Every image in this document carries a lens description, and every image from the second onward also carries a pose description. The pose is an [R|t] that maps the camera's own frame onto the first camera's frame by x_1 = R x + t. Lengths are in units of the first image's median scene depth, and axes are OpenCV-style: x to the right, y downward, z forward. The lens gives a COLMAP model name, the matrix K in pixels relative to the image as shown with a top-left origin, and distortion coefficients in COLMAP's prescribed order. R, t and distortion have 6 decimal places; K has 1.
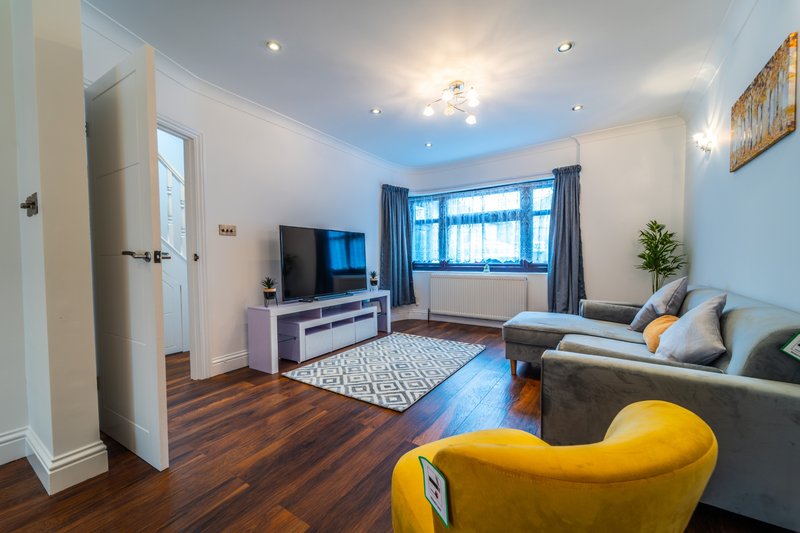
lens RADIAL K [[316.4, 0, 398.2], [0, 316.4, 267.5], [0, 0, 1]] dist [-0.000640, -0.000270]
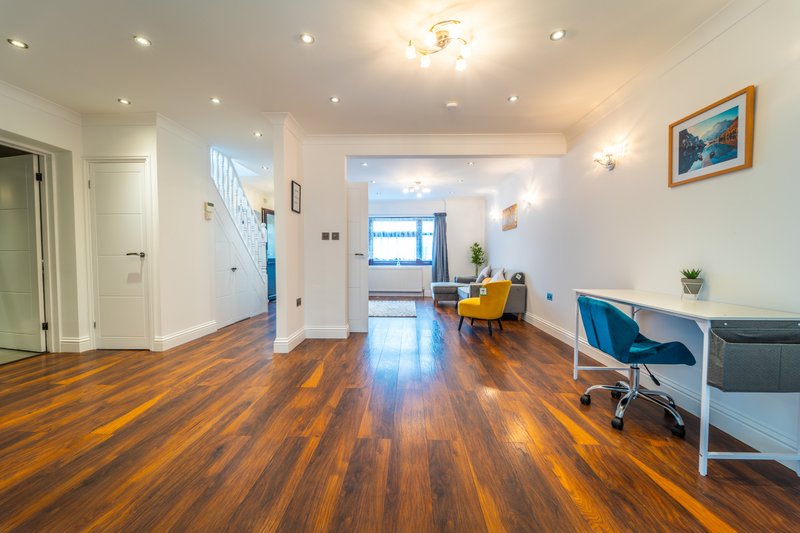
lens RADIAL K [[318.1, 0, 399.1], [0, 318.1, 266.9], [0, 0, 1]] dist [-0.000155, 0.000016]
pose [[0.851184, -0.007148, 0.524819, -0.708385], [0.007096, 0.999973, 0.002111, 0.020183], [-0.524820, 0.001927, 0.851211, -0.549683]]
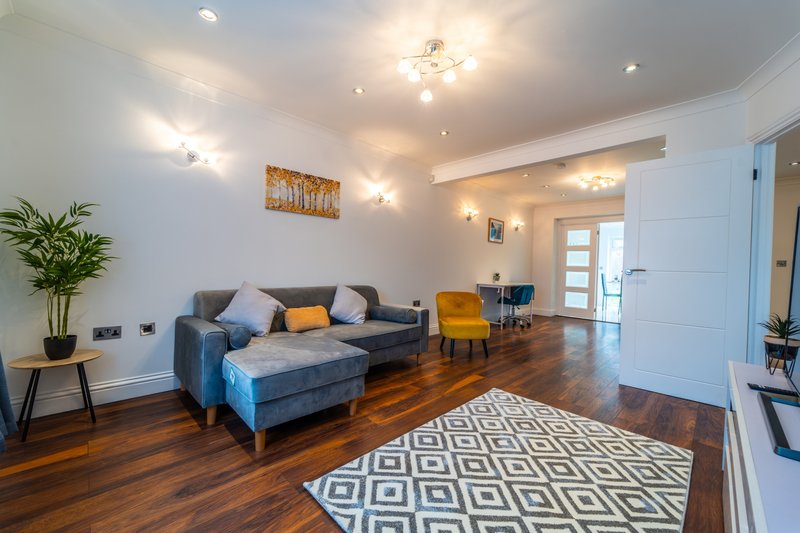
lens RADIAL K [[316.4, 0, 398.2], [0, 316.4, 267.5], [0, 0, 1]] dist [-0.000640, -0.000270]
pose [[-0.976489, -0.018146, 0.214803, 0.054825], [-0.010539, 0.999278, 0.036507, -0.042982], [-0.215310, 0.033385, -0.975975, 1.113986]]
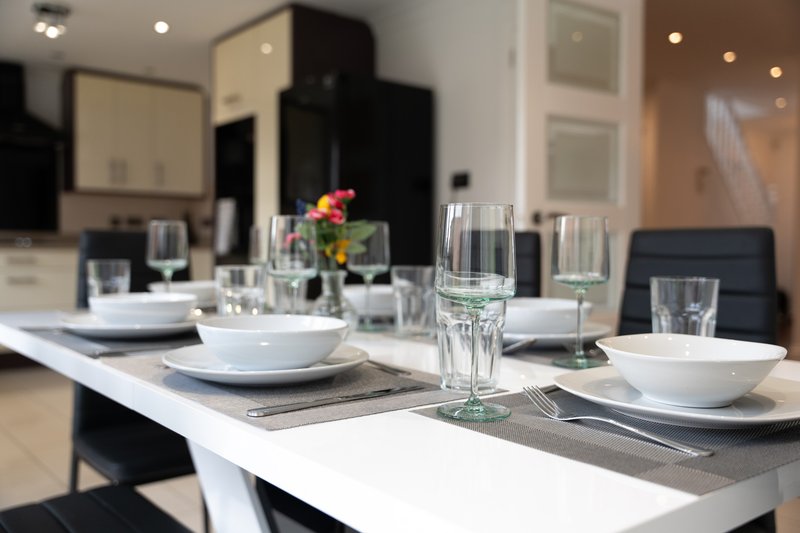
lens RADIAL K [[721.8, 0, 409.4], [0, 721.8, 277.3], [0, 0, 1]] dist [-0.003292, 0.017743]
pose [[0.954378, 0.027498, -0.297334, -0.835935], [-0.025070, 0.999614, 0.011975, 0.070901], [0.297548, -0.003975, 0.954699, -1.217655]]
